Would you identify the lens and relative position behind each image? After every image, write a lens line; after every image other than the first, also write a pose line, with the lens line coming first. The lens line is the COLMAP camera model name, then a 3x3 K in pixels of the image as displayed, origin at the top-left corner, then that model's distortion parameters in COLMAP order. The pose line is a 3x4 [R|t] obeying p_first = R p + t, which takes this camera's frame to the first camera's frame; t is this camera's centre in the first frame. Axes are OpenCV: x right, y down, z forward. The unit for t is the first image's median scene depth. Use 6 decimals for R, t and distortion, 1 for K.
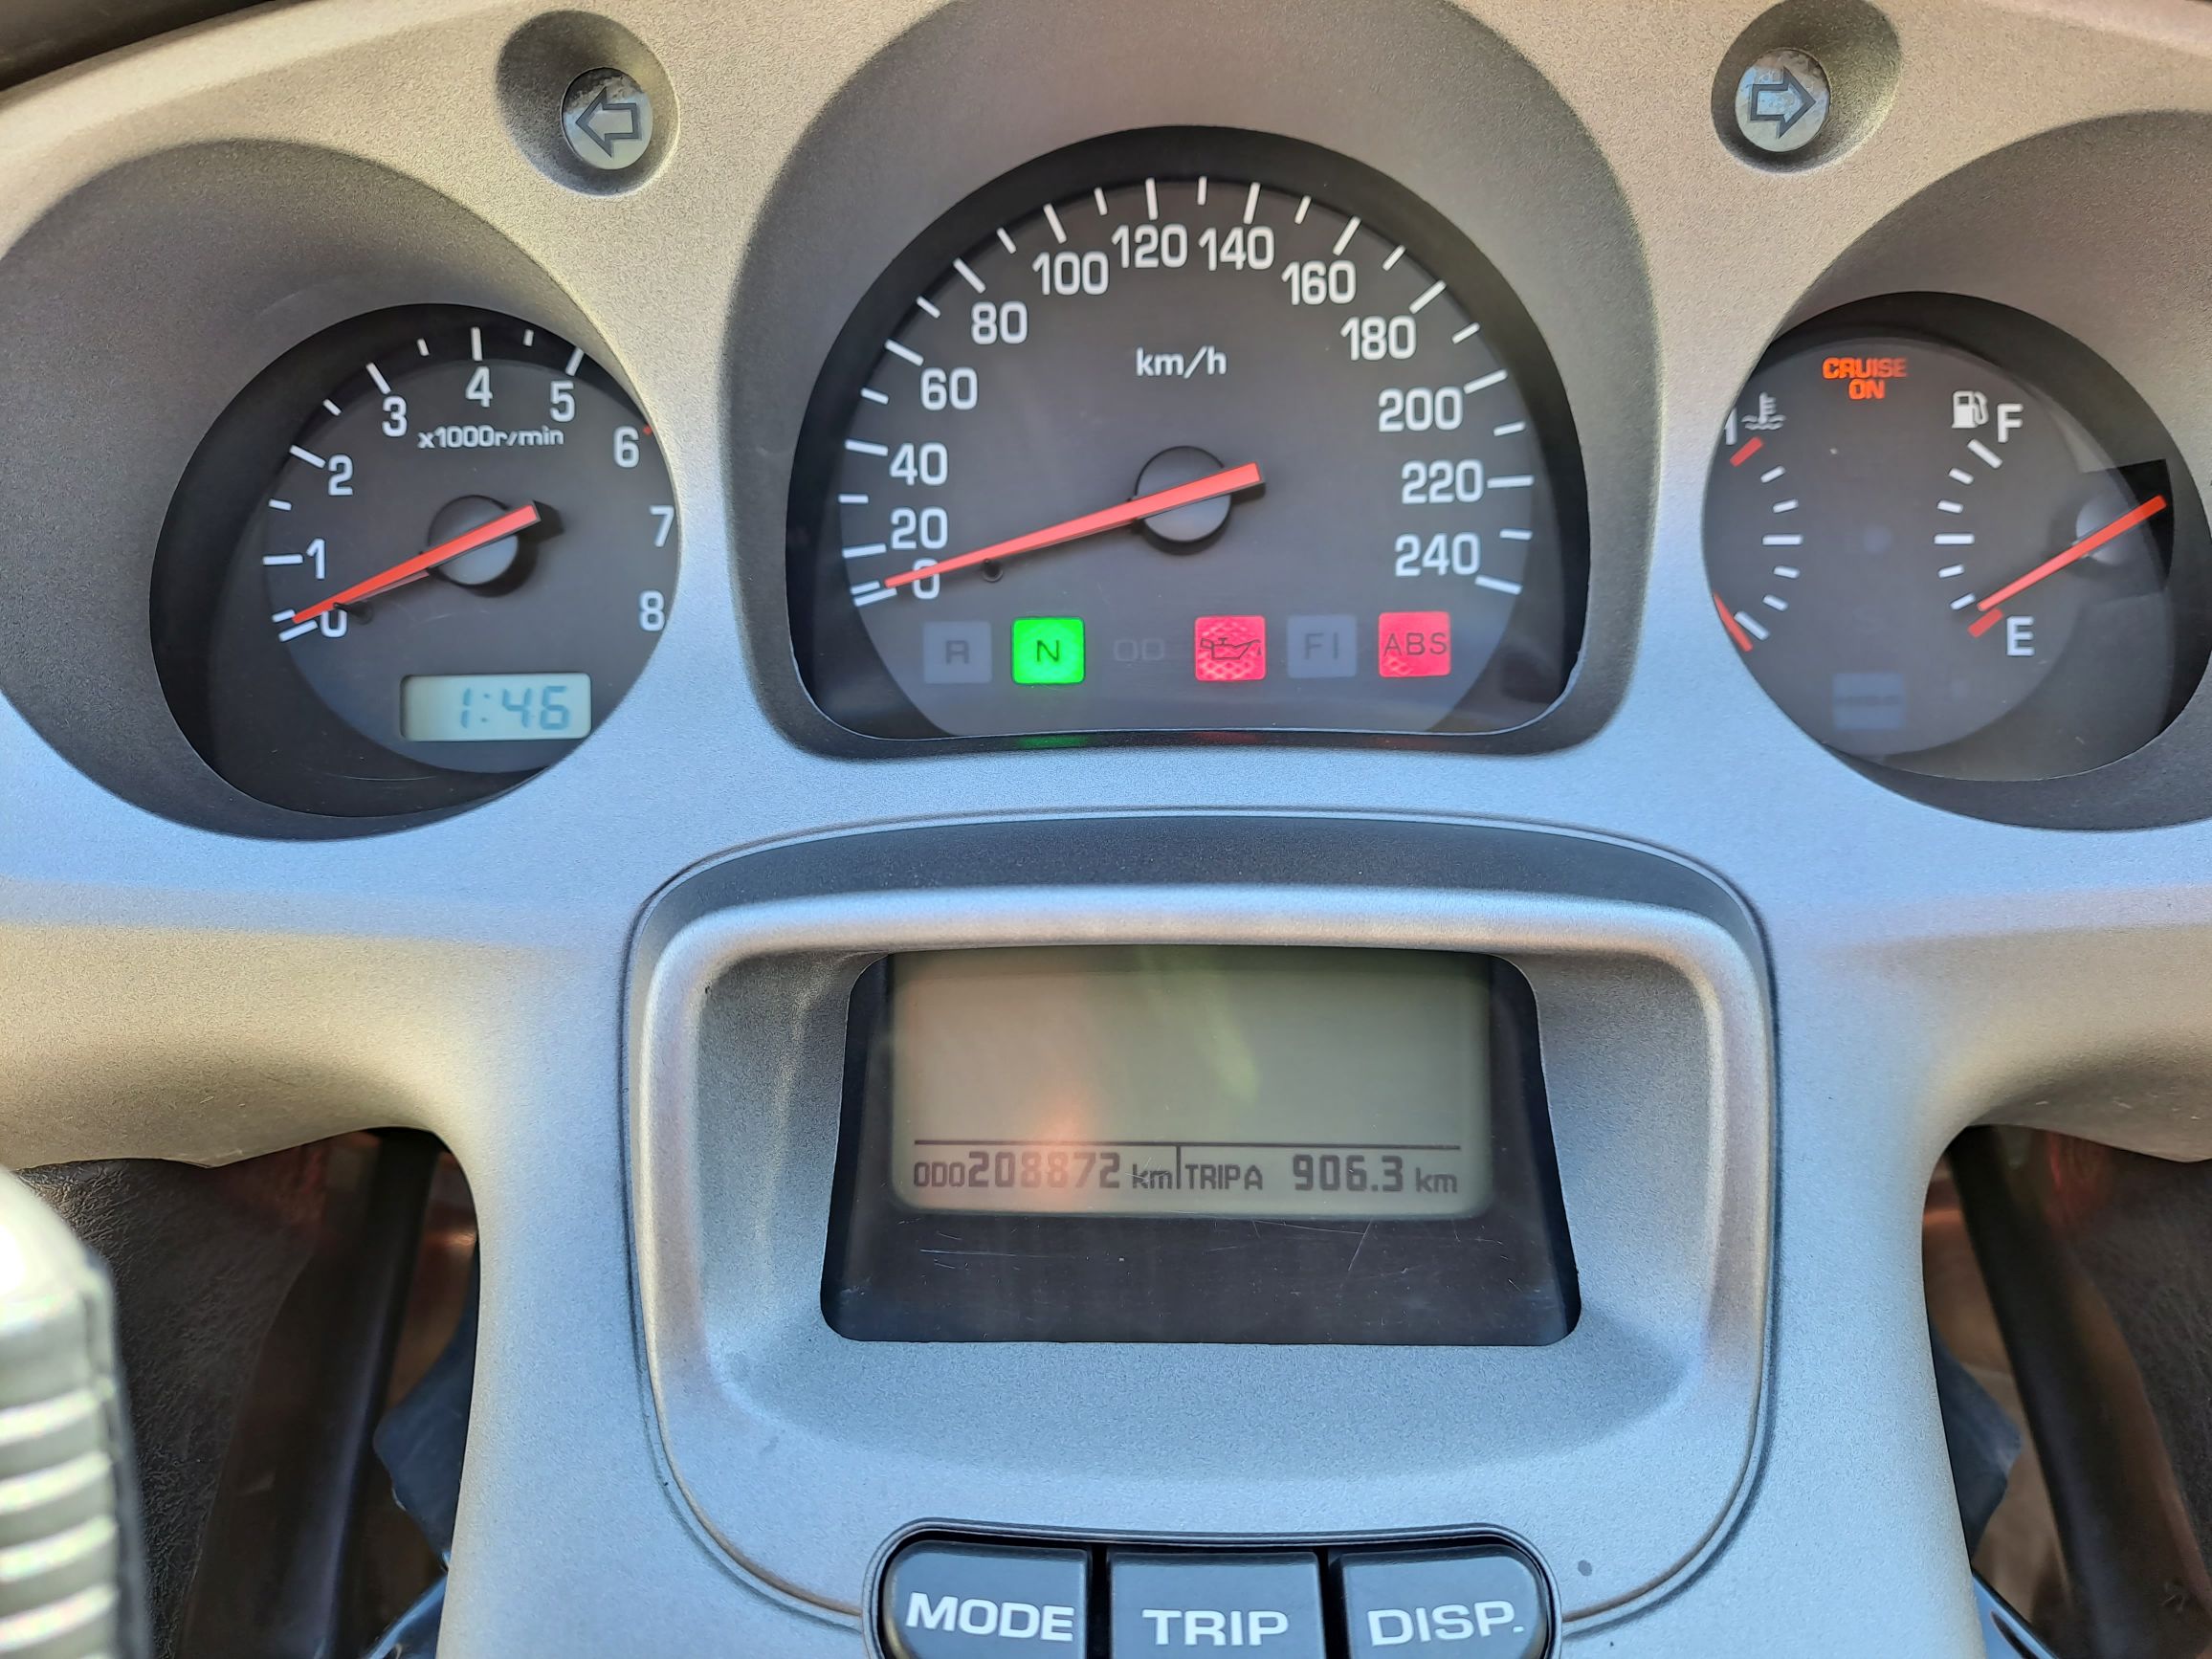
lens RADIAL K [[1598.0, 0, 1104.2], [0, 1598.0, 829.9], [0, 0, 1]] dist [0.069787, -0.062685]
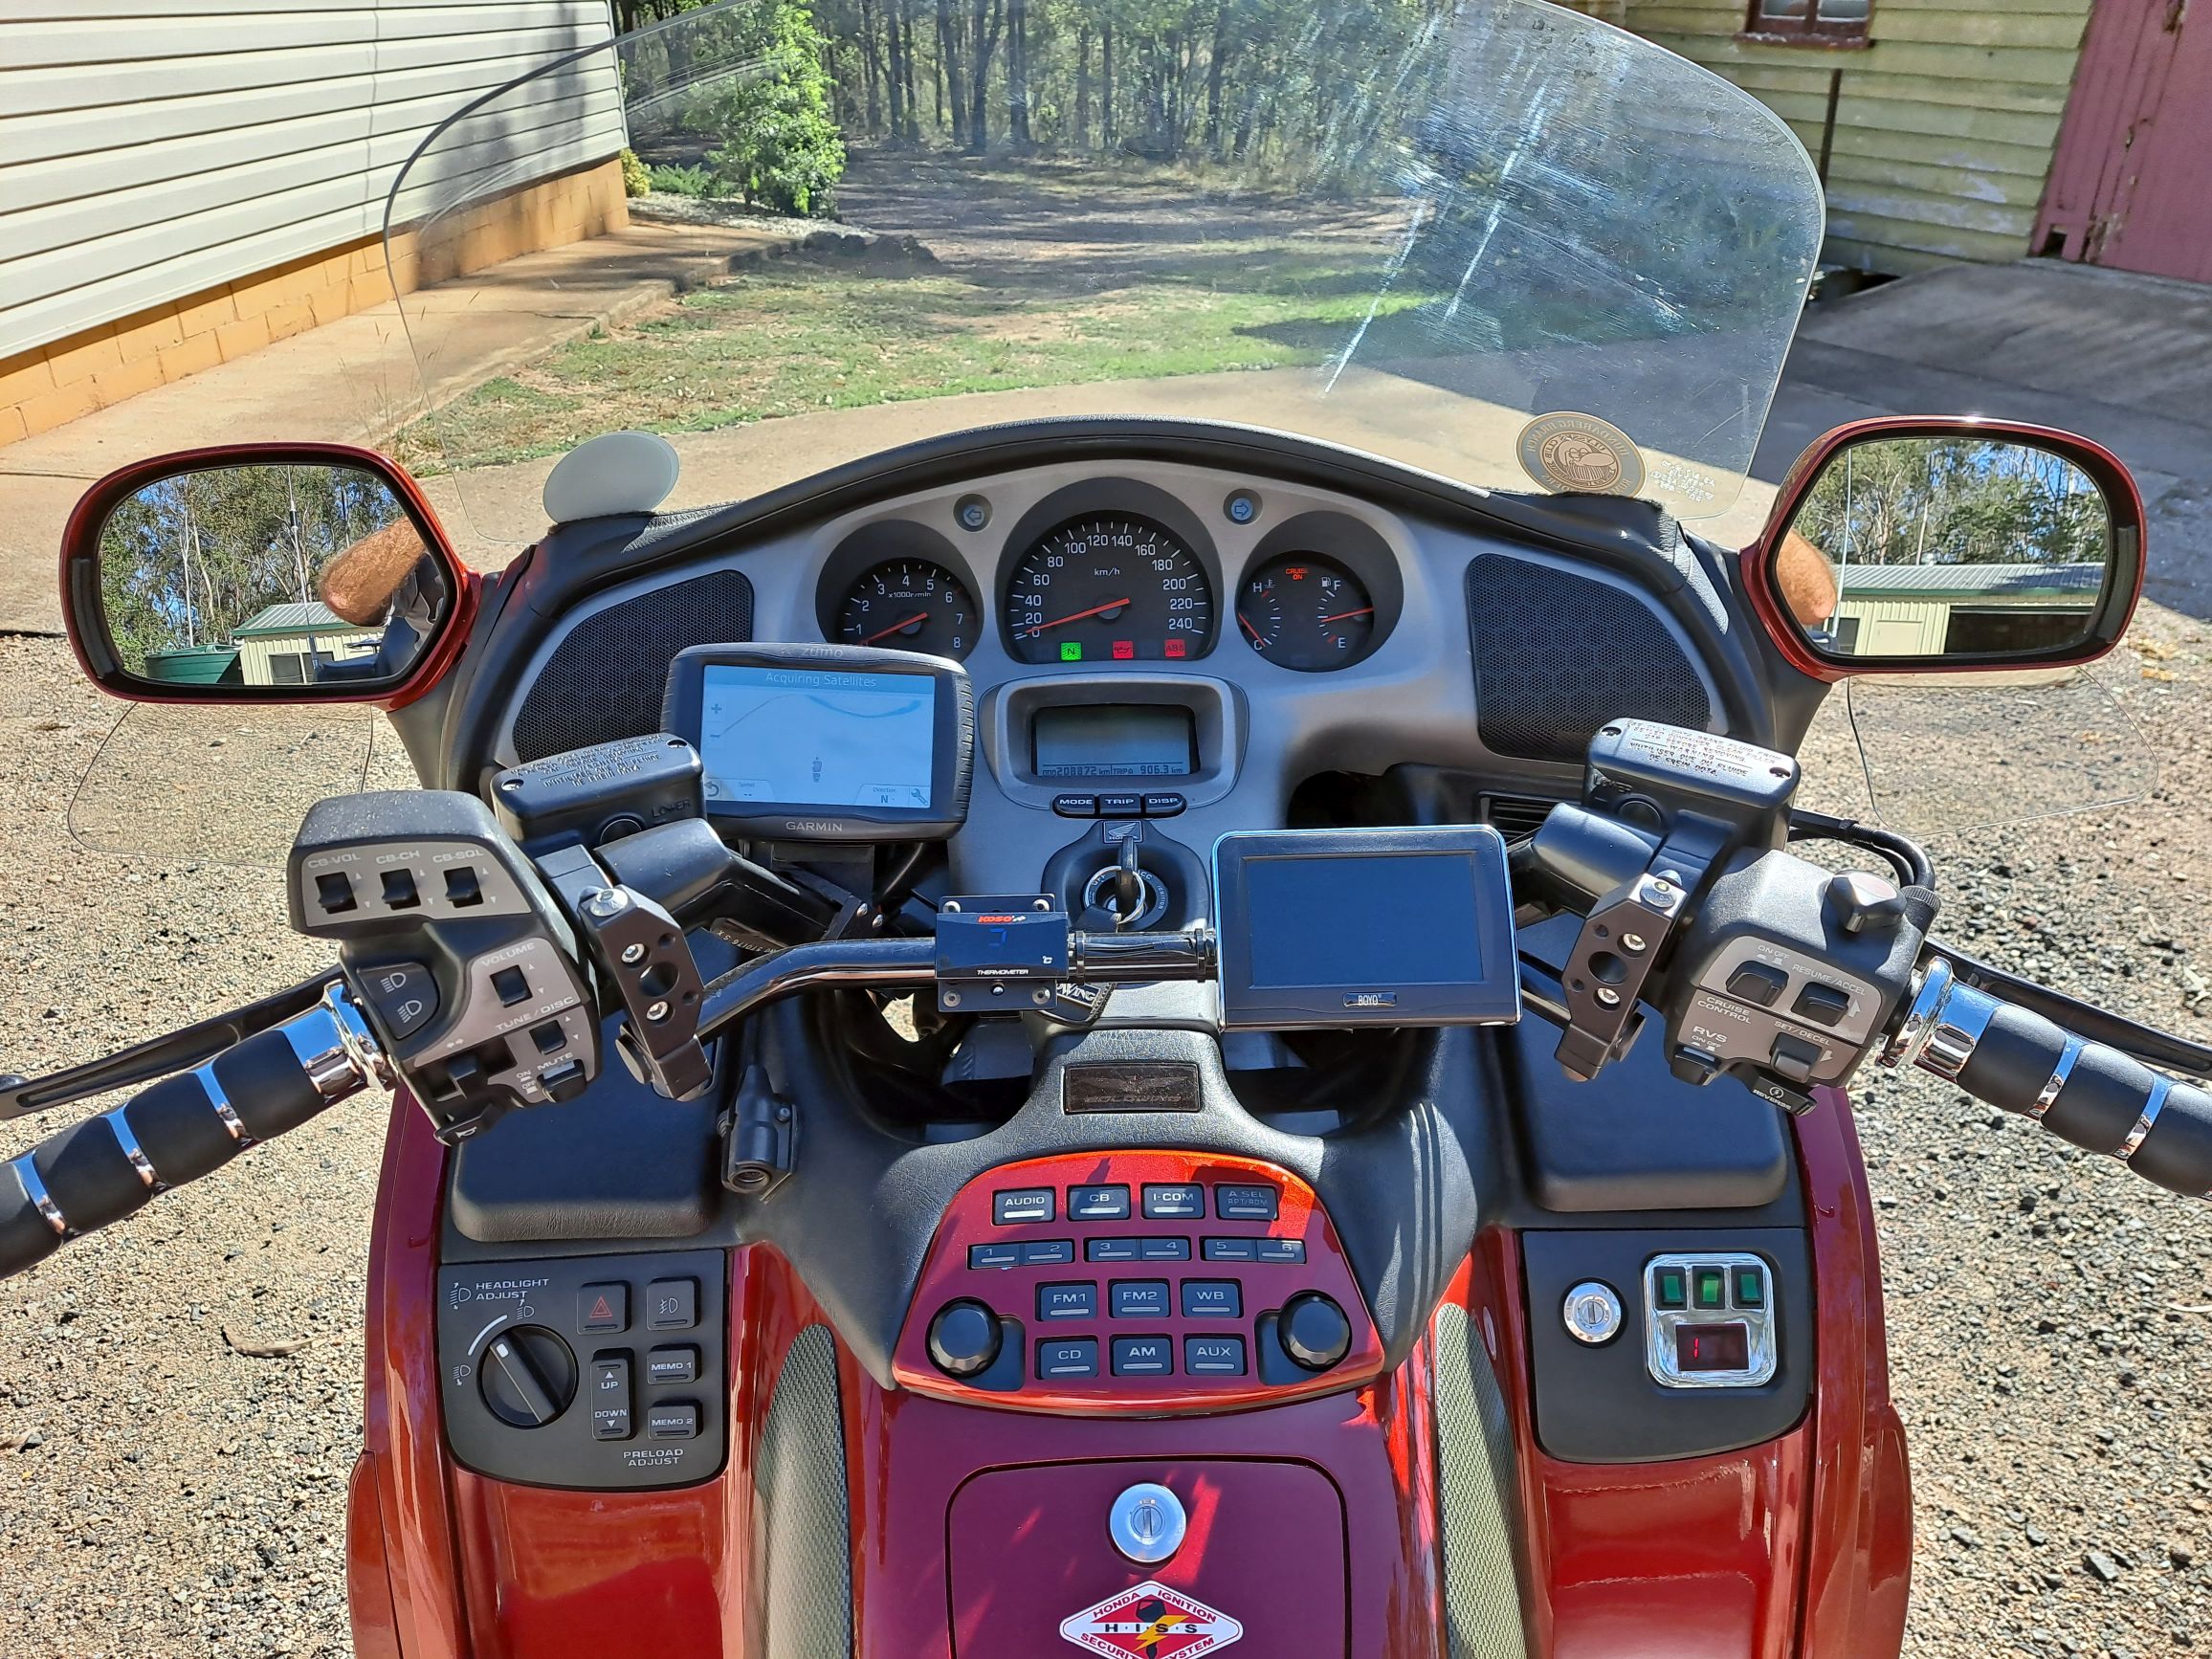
lens RADIAL K [[1598.0, 0, 1117.9], [0, 1598.0, 845.0], [0, 0, 1]] dist [0.069787, -0.062685]
pose [[0.999024, -0.014135, 0.041838, -0.084346], [0.020554, 0.987349, -0.157224, 0.852821], [-0.039086, 0.157931, 0.986676, -2.371261]]
